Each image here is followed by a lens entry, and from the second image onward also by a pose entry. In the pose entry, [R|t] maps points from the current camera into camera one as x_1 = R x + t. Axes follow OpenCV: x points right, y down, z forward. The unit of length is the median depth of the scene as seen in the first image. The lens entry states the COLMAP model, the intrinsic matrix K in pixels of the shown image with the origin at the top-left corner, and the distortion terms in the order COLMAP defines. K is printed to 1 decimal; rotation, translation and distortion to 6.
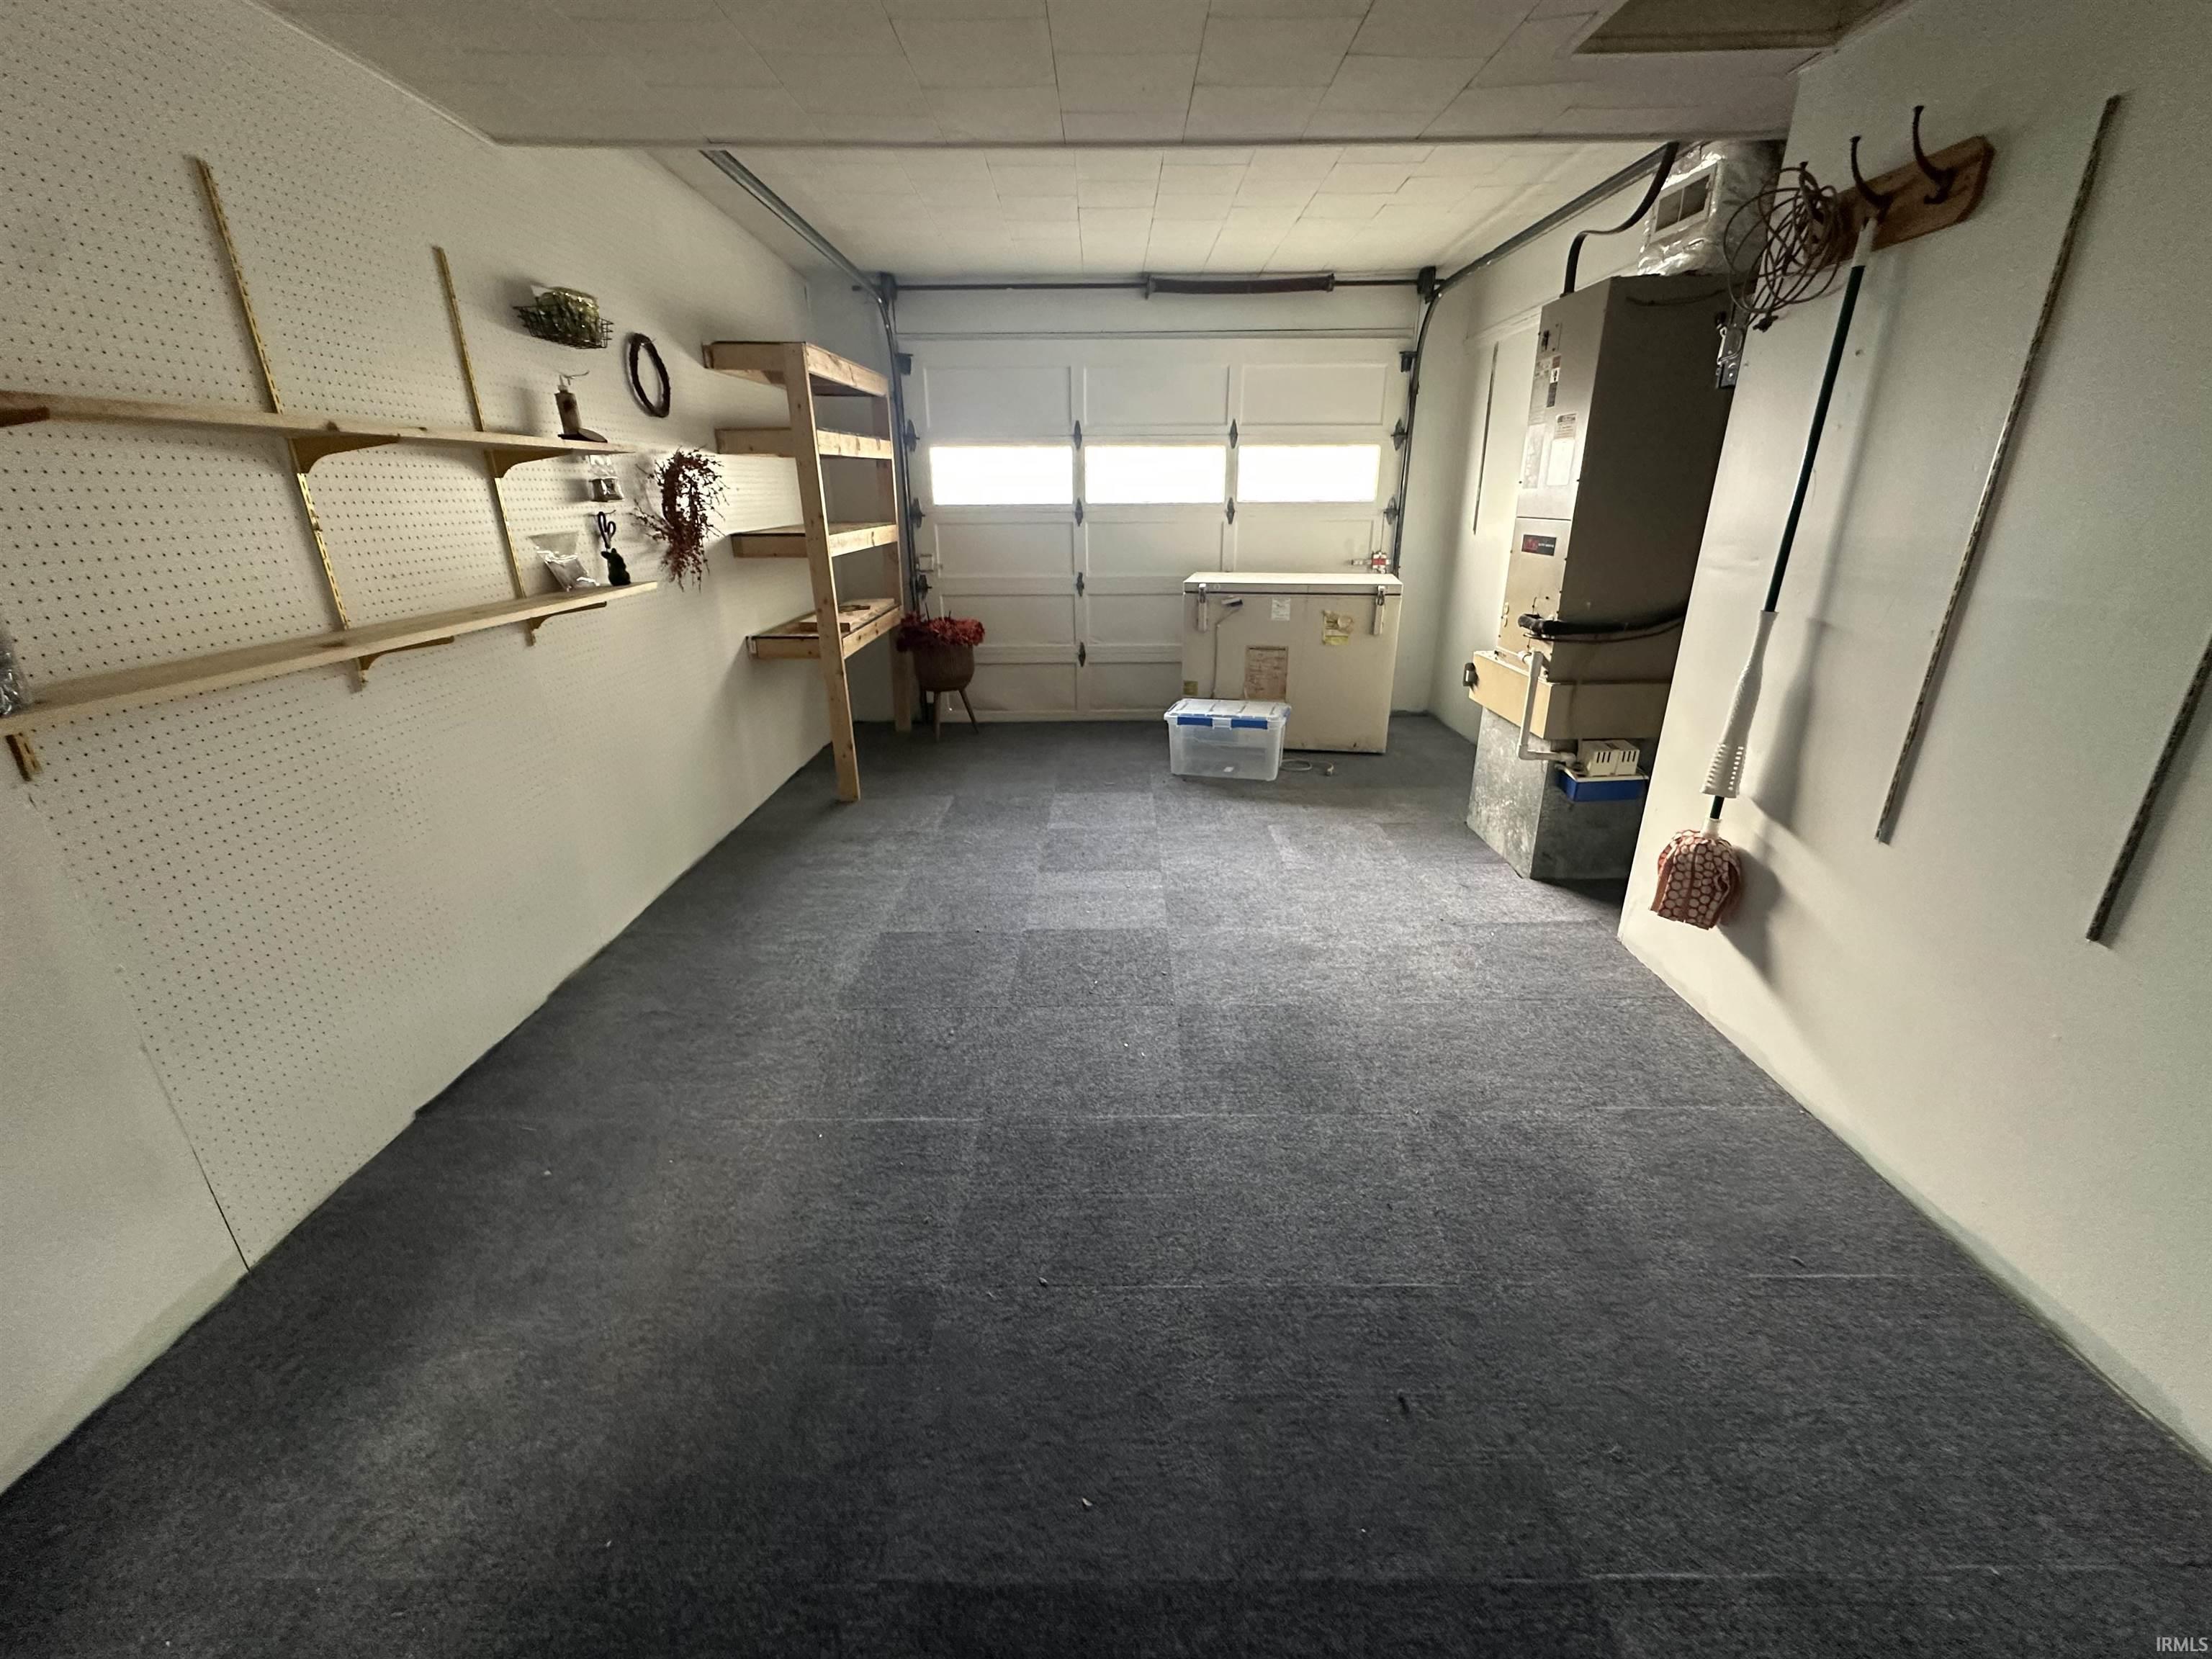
lens RADIAL K [[881.7, 0, 1109.8], [0, 881.7, 826.9], [0, 0, 1]] dist [-0.004602, 0.000509]
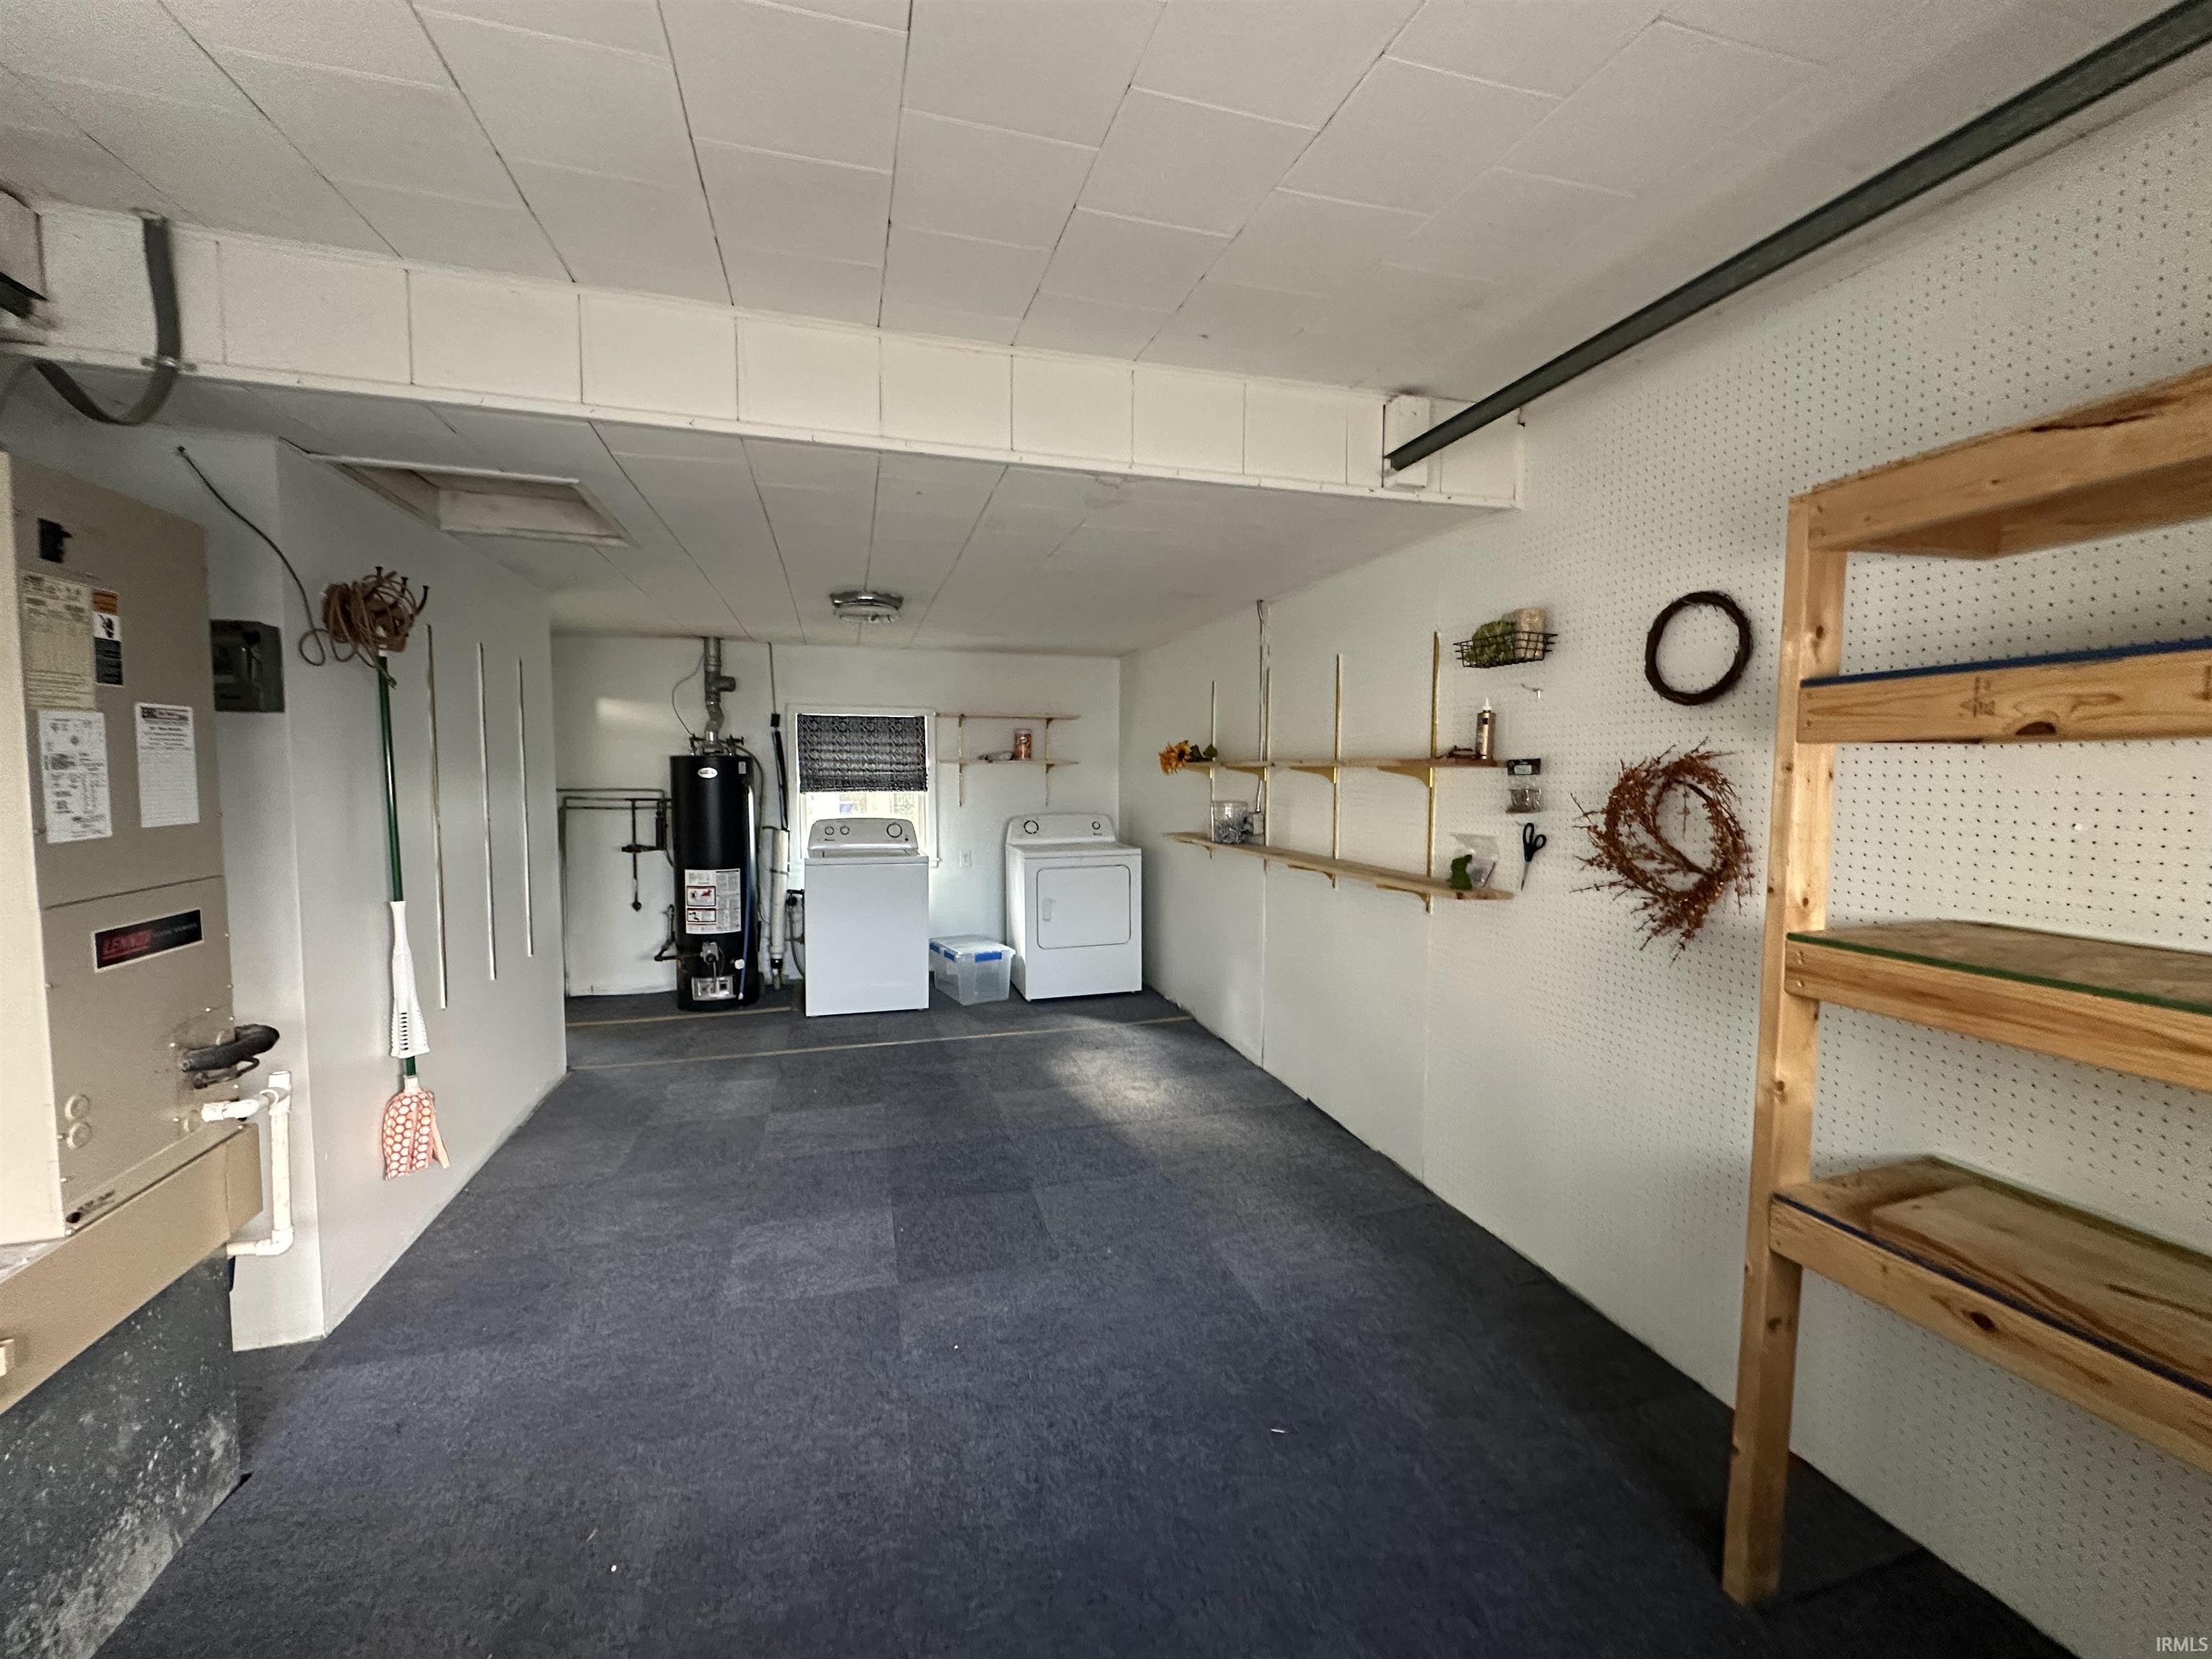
lens RADIAL K [[881.7, 0, 1109.8], [0, 881.7, 826.9], [0, 0, 1]] dist [-0.004602, 0.000509]
pose [[-0.958921, 0.026544, -0.282430, 0.079583], [-0.094002, 0.909627, 0.404651, -0.540058], [0.267647, 0.414577, -0.869765, 1.327403]]
